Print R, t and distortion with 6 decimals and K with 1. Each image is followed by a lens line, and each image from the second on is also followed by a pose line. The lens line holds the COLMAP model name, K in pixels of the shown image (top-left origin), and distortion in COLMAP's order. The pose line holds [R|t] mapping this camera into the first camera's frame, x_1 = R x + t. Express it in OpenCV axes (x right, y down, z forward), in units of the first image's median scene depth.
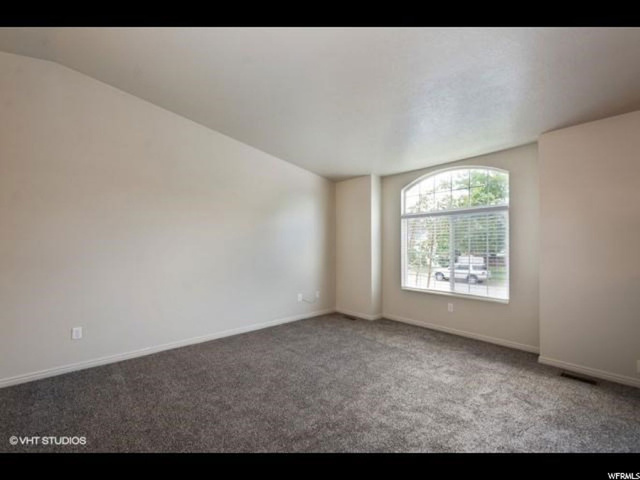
lens RADIAL K [[280.3, 0, 320.0], [0, 280.3, 240.0], [0, 0, 1]] dist [0.002143, -0.006251]
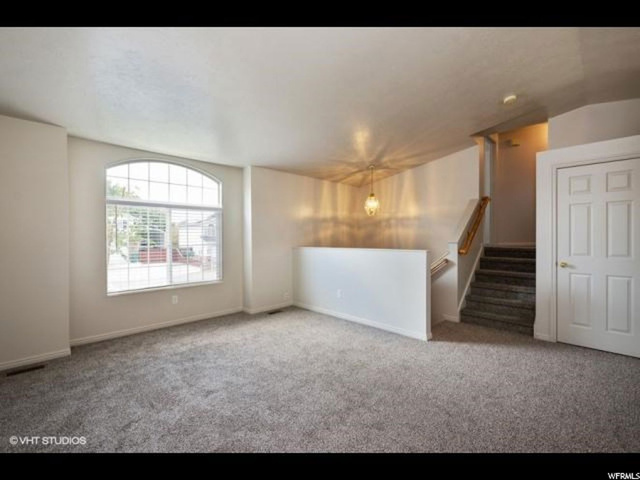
lens RADIAL K [[280.3, 0, 320.0], [0, 280.3, 240.0], [0, 0, 1]] dist [0.002143, -0.006251]
pose [[-0.082268, -0.008801, 0.996571, -0.558506], [-0.019410, 0.999785, 0.007227, 0.006106], [-0.996421, -0.018749, -0.082421, 0.533955]]
